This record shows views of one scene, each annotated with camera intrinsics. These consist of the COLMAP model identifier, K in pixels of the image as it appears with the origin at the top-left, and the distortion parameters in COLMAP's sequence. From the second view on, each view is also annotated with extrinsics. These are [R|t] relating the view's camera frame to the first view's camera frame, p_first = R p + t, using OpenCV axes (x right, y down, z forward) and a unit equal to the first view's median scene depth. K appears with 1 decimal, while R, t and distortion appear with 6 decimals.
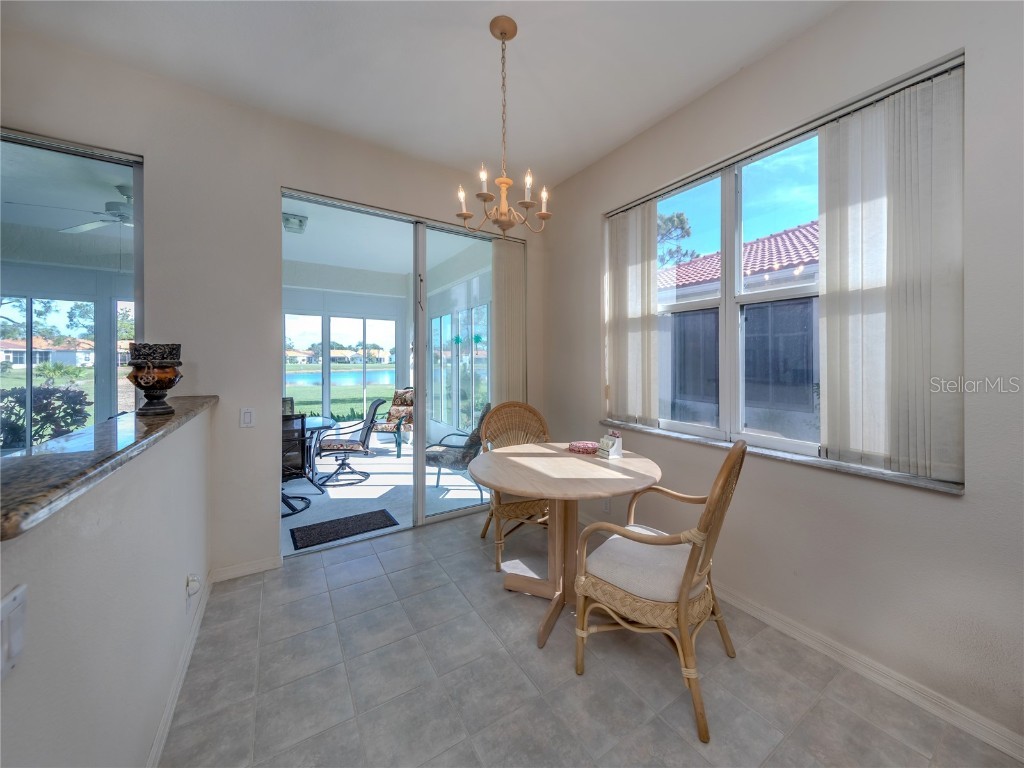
lens RADIAL K [[373.8, 0, 546.0], [0, 373.8, 361.4], [0, 0, 1]] dist [0.004477, 0.000047]
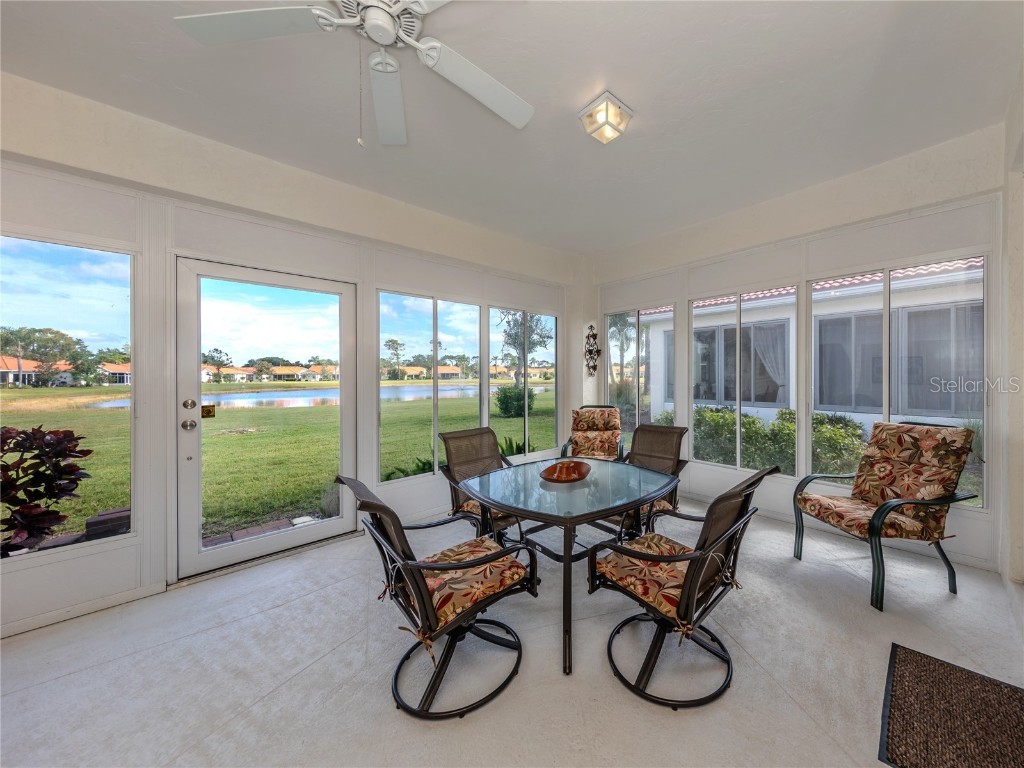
lens RADIAL K [[356.3, 0, 583.6], [0, 356.3, 376.6], [0, 0, 1]] dist [-0.009200, 0.000326]
pose [[0.977233, -0.013296, 0.211752, -0.543765], [0.012967, 0.999912, 0.002942, 0.009724], [-0.211772, -0.000129, 0.977319, 0.317282]]
